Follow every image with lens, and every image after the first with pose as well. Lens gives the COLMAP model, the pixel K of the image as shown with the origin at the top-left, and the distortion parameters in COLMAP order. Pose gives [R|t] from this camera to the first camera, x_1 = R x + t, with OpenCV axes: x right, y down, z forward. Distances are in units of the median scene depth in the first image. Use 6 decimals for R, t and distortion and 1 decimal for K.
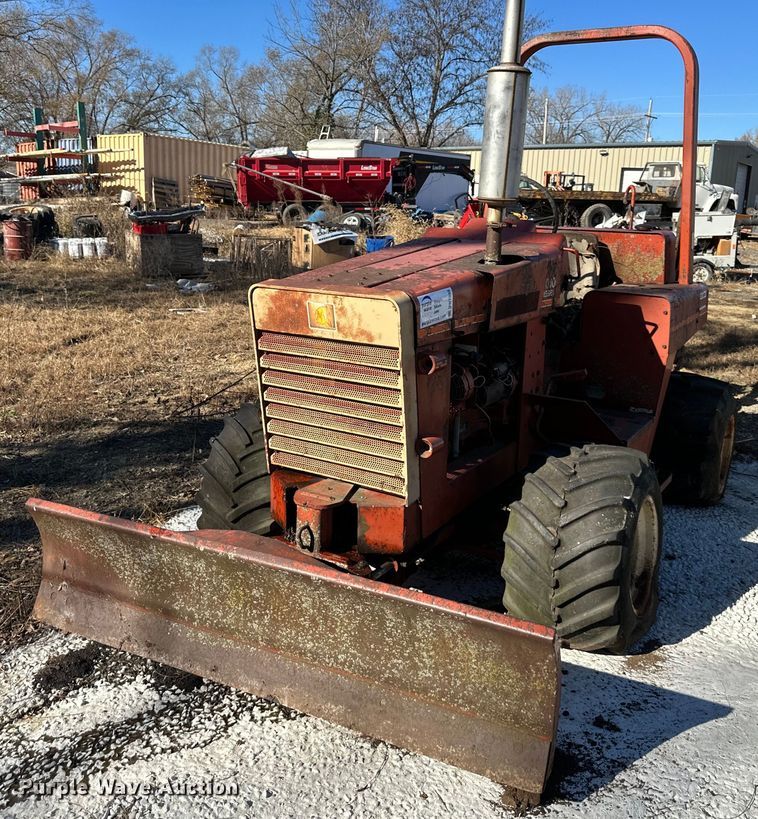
lens RADIAL K [[822.6, 0, 378.6], [0, 822.6, 391.7], [0, 0, 1]] dist [0.229127, -0.532931]
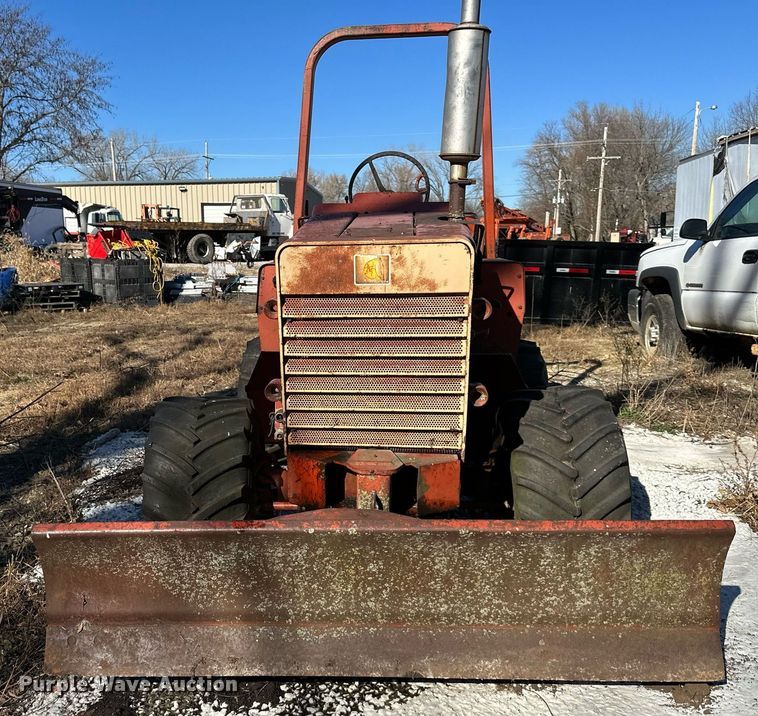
lens RADIAL K [[799.3, 0, 308.9], [0, 799.3, 404.5], [0, 0, 1]] dist [0.145910, -0.266411]
pose [[0.908770, -0.121024, 0.399363, -0.504186], [0.130163, 0.991483, 0.004270, 0.046170], [-0.396478, 0.048101, 0.916783, 0.191616]]
